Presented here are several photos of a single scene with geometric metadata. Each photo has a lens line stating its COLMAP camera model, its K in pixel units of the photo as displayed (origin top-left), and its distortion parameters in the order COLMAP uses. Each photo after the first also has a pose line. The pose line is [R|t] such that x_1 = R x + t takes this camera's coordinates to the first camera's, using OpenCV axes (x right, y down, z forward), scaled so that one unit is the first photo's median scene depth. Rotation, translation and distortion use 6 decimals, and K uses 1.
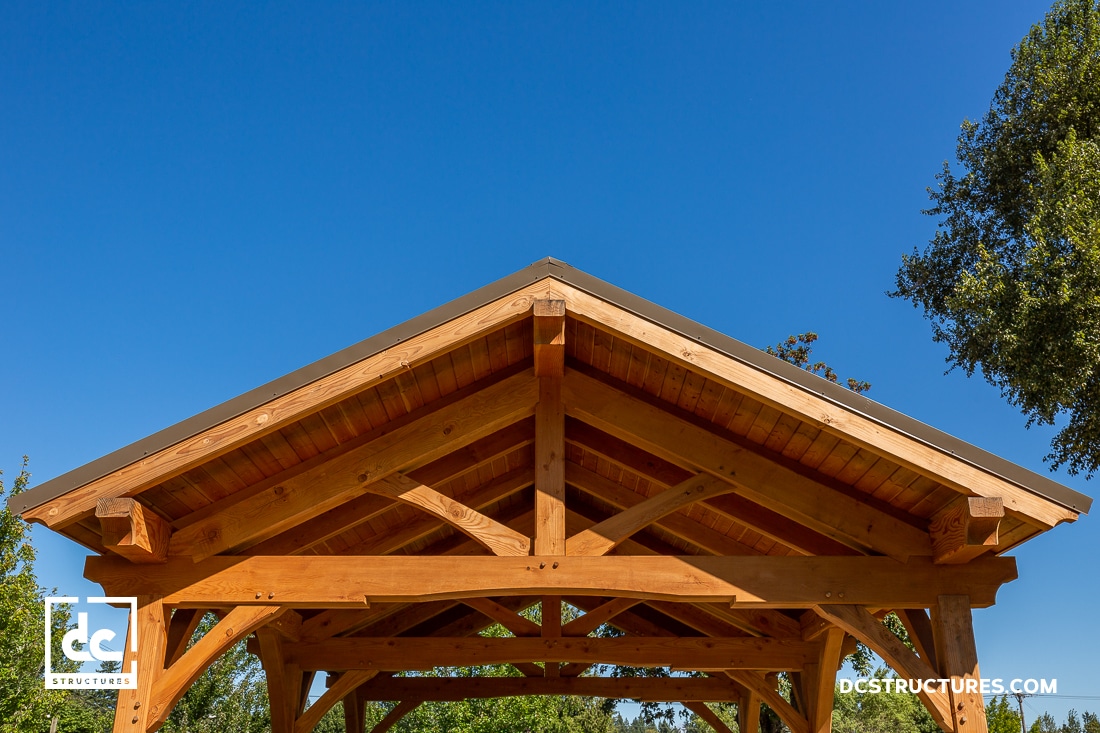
lens RADIAL K [[1066.5, 0, 598.3], [0, 1066.5, 363.9], [0, 0, 1]] dist [0.010833, 0.016126]
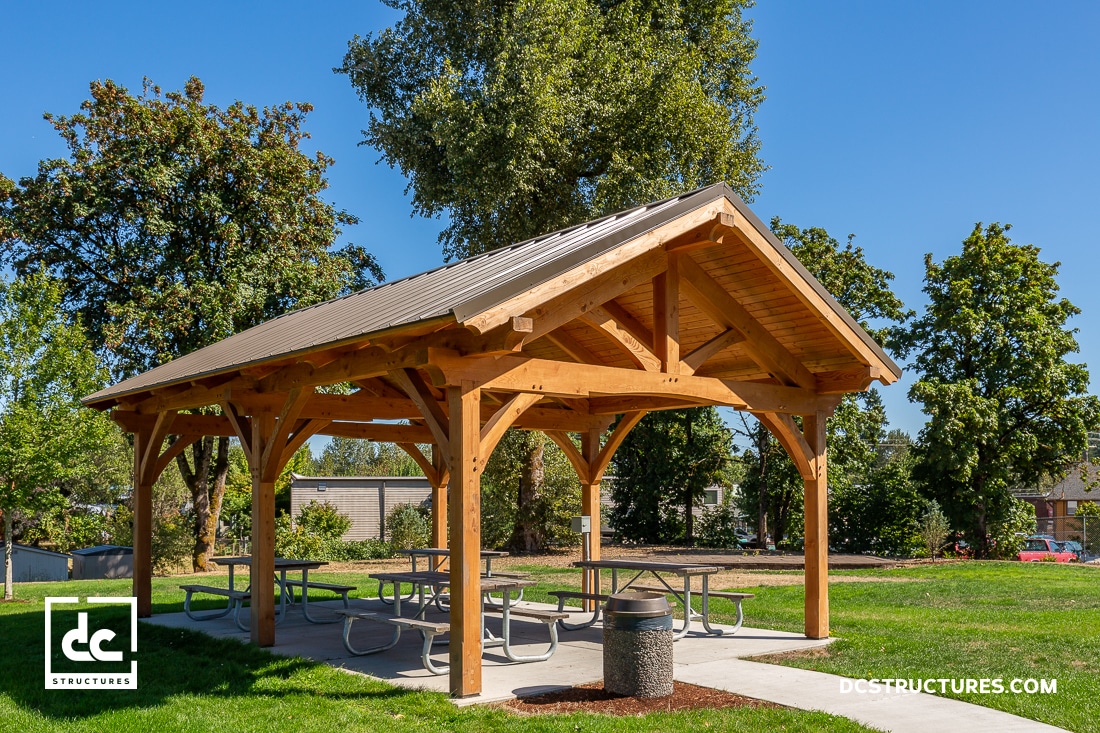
lens RADIAL K [[1001.7, 0, 586.9], [0, 1001.7, 448.0], [0, 0, 1]] dist [0.050446, -0.001892]
pose [[0.742178, 0.026939, 0.669661, -1.123216], [-0.243423, 0.941790, 0.231897, -0.028911], [-0.624434, -0.335120, 0.705533, -0.001513]]
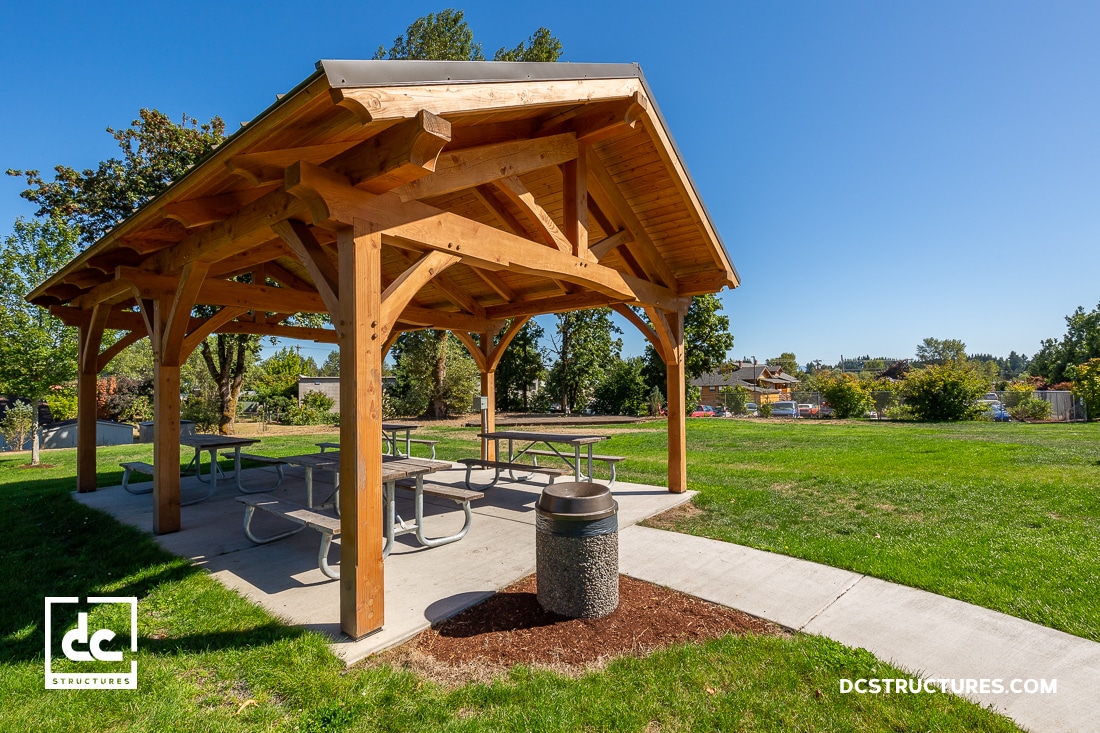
lens RADIAL K [[492.0, 0, 550.0], [0, 492.0, 366.5], [0, 0, 1]] dist [0.004936, 0.000263]
pose [[0.618795, 0.019740, 0.785304, -0.665881], [-0.276965, 0.940971, 0.194588, 0.202158], [-0.735107, -0.337912, 0.587736, 0.533928]]
